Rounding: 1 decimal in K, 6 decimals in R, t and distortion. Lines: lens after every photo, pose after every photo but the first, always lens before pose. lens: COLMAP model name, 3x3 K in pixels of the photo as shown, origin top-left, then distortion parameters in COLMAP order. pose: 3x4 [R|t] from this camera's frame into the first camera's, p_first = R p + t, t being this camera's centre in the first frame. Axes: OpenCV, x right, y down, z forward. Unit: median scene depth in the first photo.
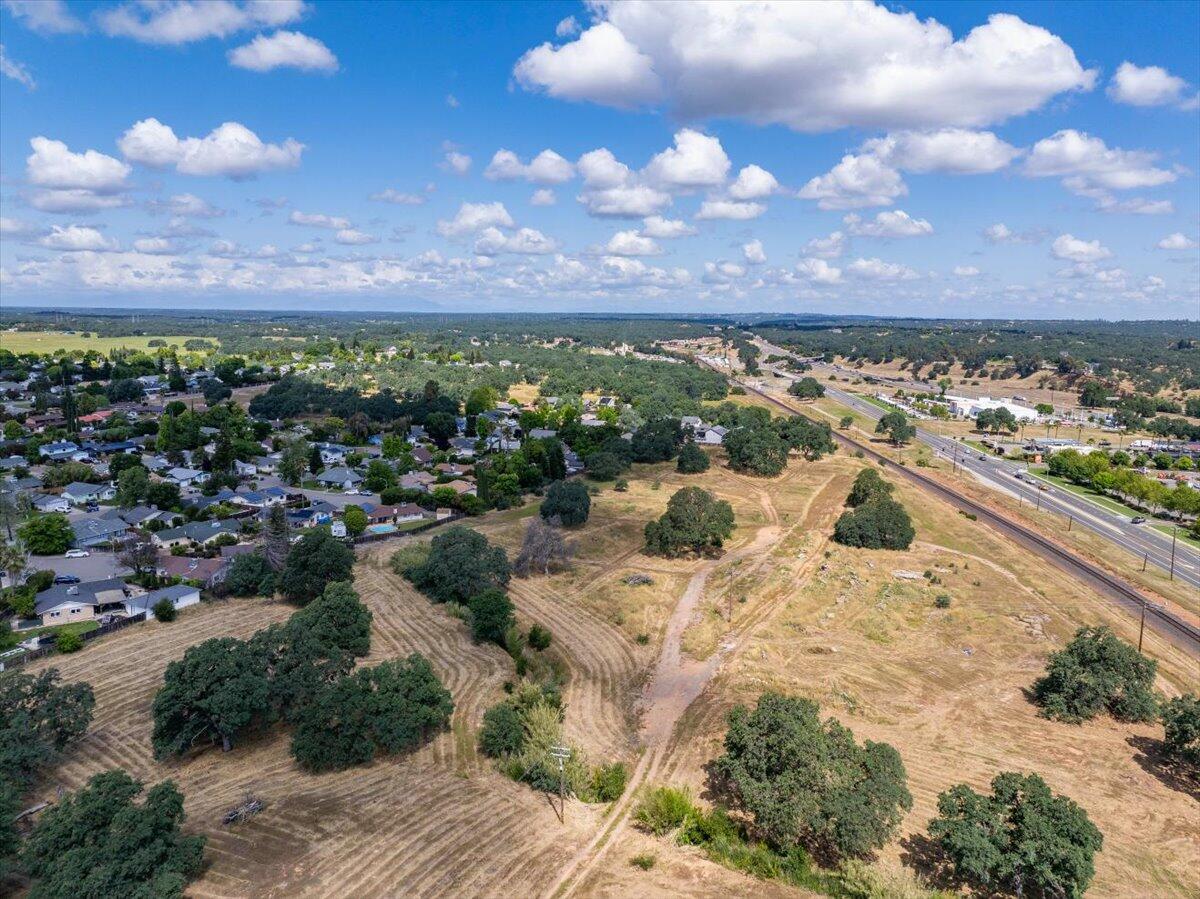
lens RADIAL K [[839.2, 0, 608.2], [0, 839.2, 455.5], [0, 0, 1]] dist [-0.036516, -0.000144]
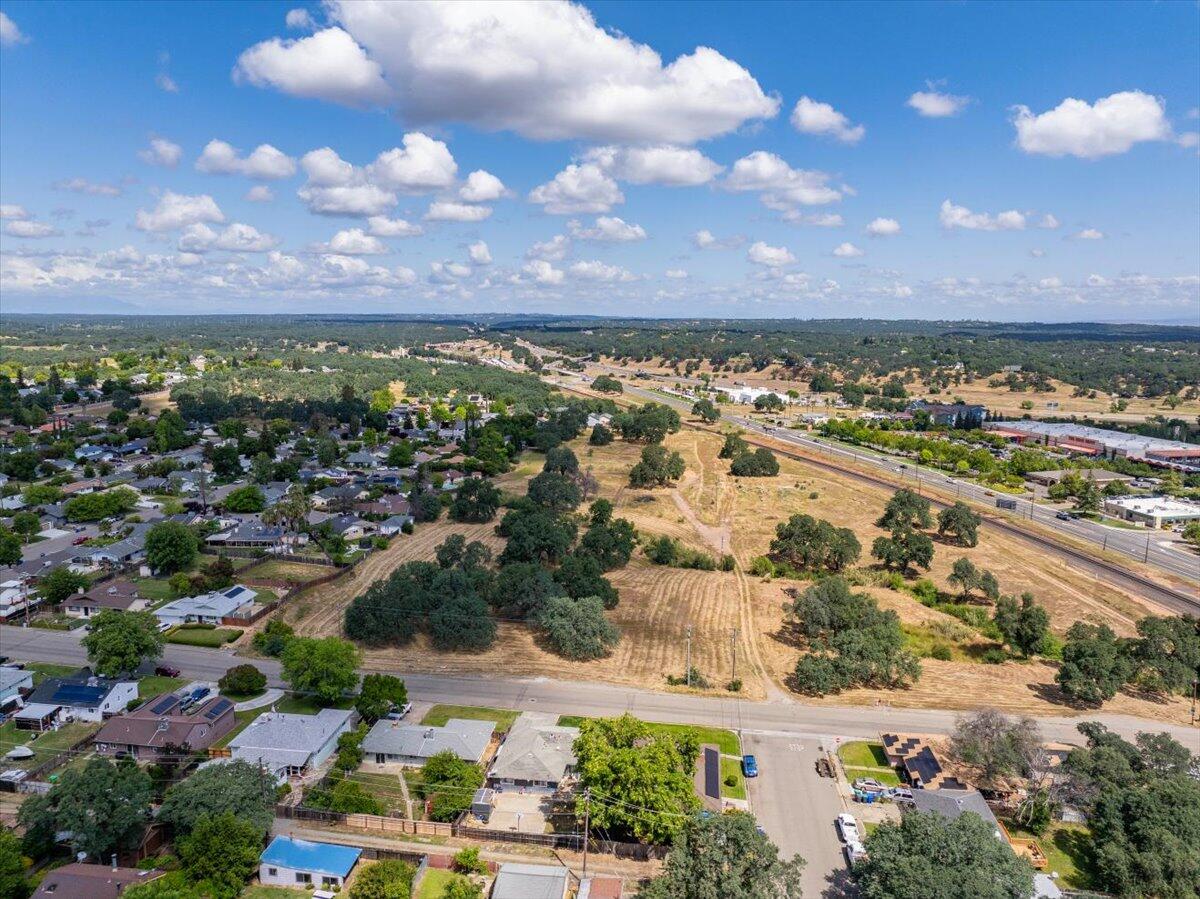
lens RADIAL K [[841.4, 0, 606.0], [0, 841.4, 439.5], [0, 0, 1]] dist [-0.038624, -0.001376]
pose [[0.949745, -0.047248, 0.309437, -0.098352], [0.052992, 0.998543, -0.010177, 0.007788], [-0.308505, 0.026064, 0.950865, -0.100339]]
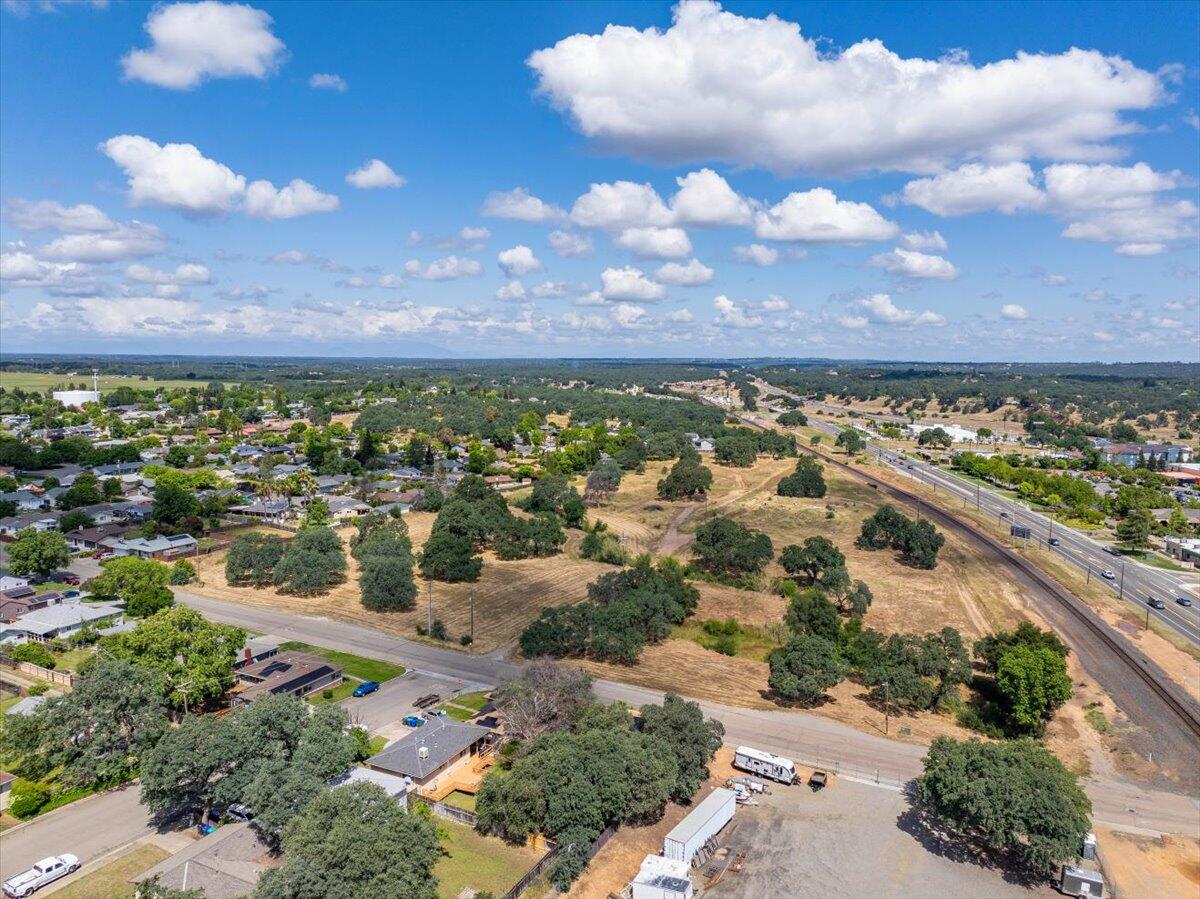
lens RADIAL K [[841.4, 0, 606.0], [0, 841.4, 439.5], [0, 0, 1]] dist [-0.038624, -0.001376]
pose [[0.999916, -0.002574, -0.012713, -0.006998], [0.001650, 0.997389, -0.072203, 0.023746], [0.012866, 0.072176, 0.997309, -0.126484]]
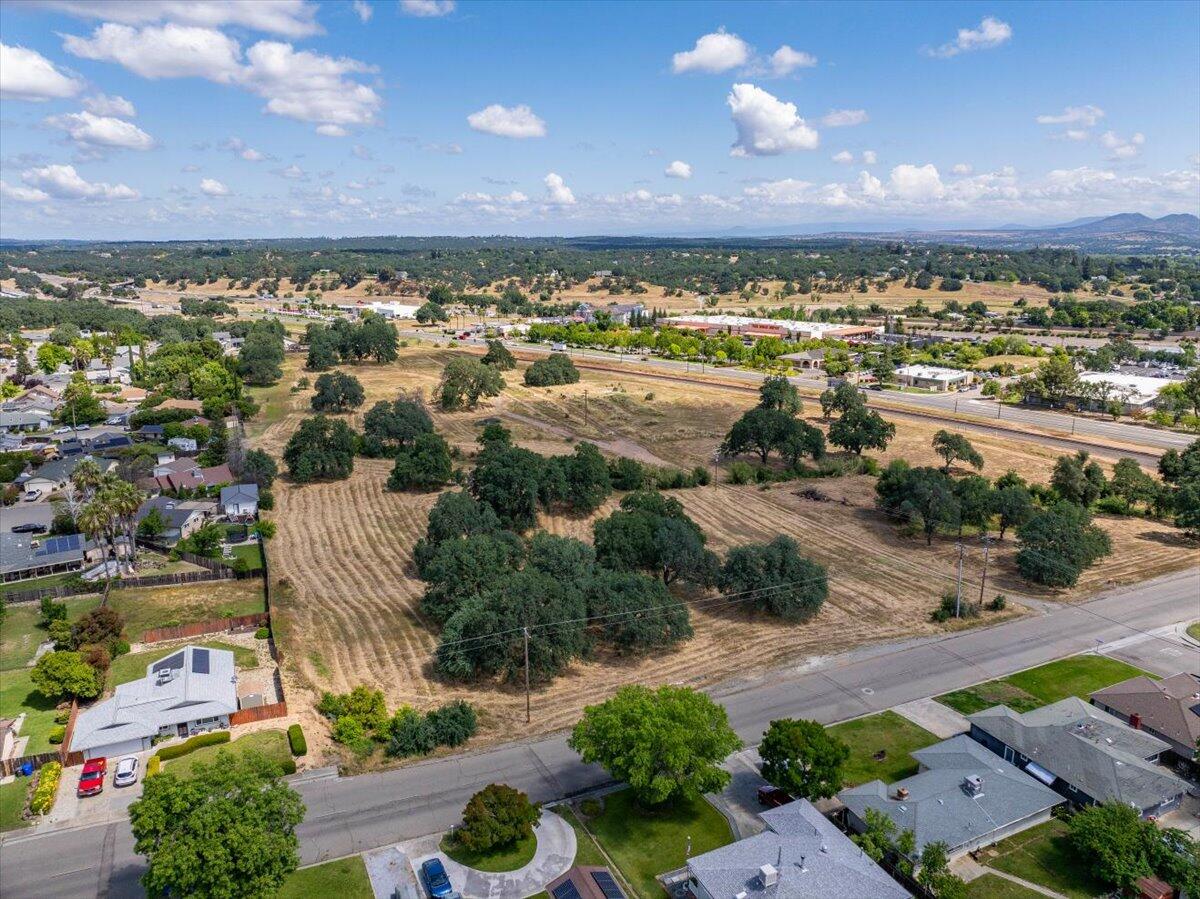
lens RADIAL K [[841.4, 0, 606.0], [0, 841.4, 439.5], [0, 0, 1]] dist [-0.038624, -0.001376]
pose [[0.643610, -0.189332, 0.741566, -0.153078], [0.134866, 0.981813, 0.133620, 0.003696], [-0.753378, 0.014013, 0.657439, -0.006114]]
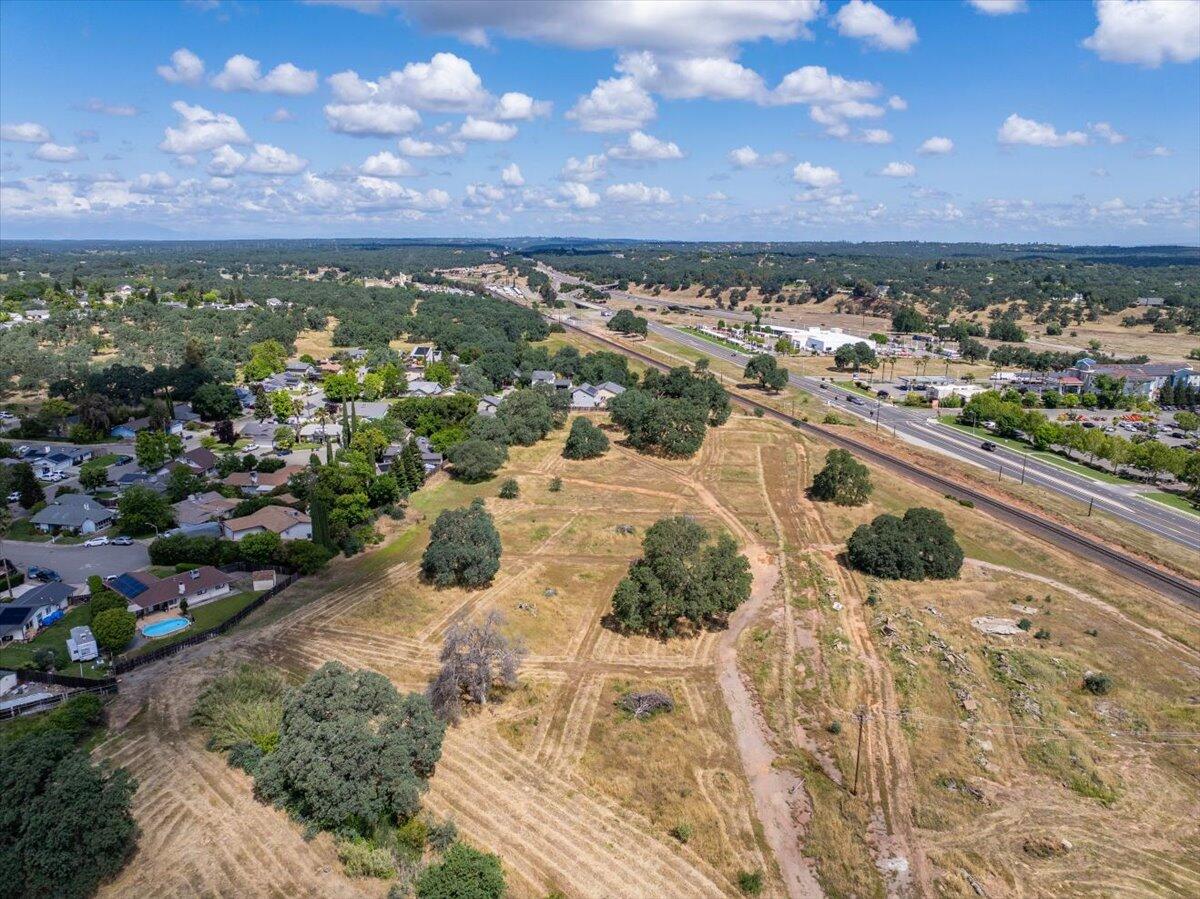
lens RADIAL K [[841.4, 0, 606.0], [0, 841.4, 439.5], [0, 0, 1]] dist [-0.038624, -0.001376]
pose [[0.963012, -0.067050, 0.260983, -0.024594], [0.049144, 0.996006, 0.074547, -0.015546], [-0.264939, -0.058964, 0.962461, 0.078584]]
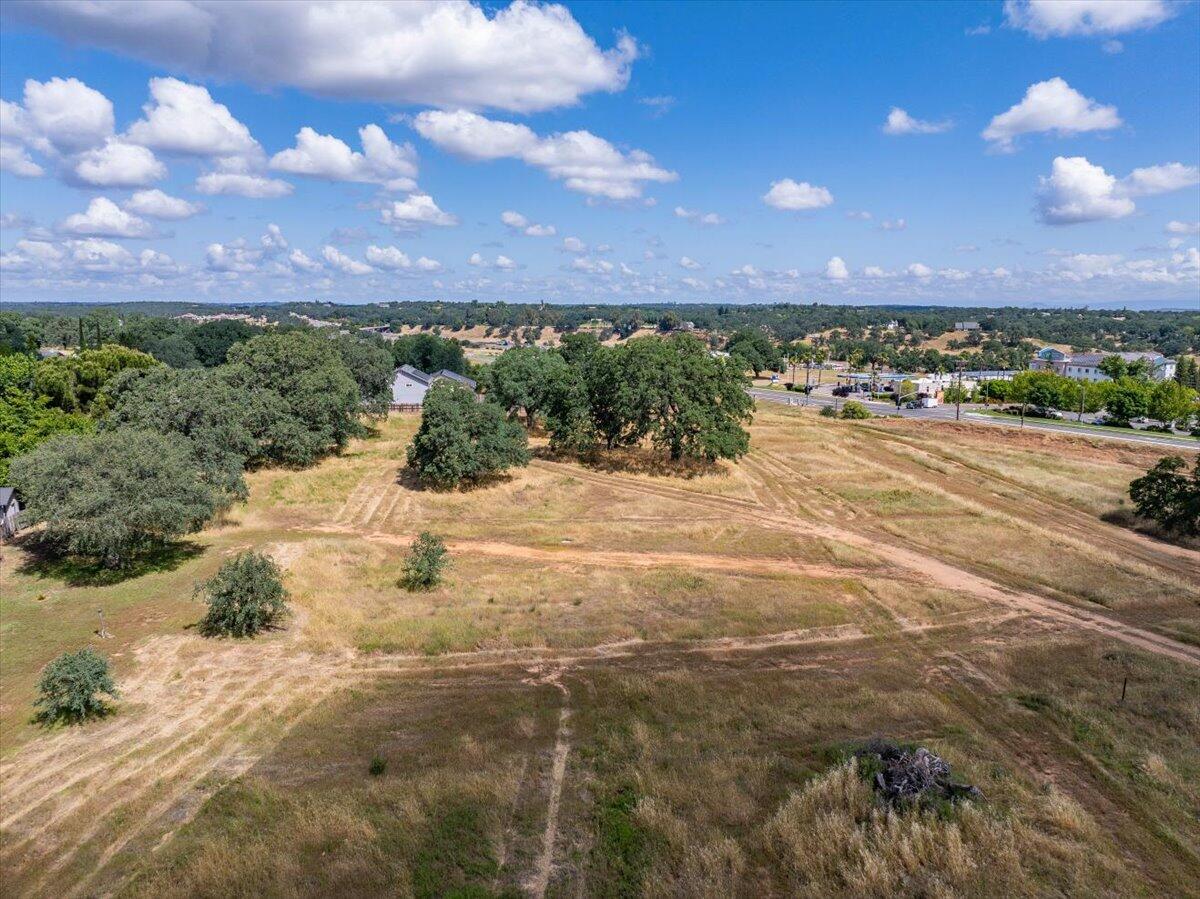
lens RADIAL K [[841.4, 0, 606.0], [0, 841.4, 439.5], [0, 0, 1]] dist [-0.038624, -0.001376]
pose [[0.850580, -0.082475, 0.519337, -0.002246], [0.087962, 0.996024, 0.014110, 0.001745], [-0.518436, 0.033680, 0.854453, 0.221070]]
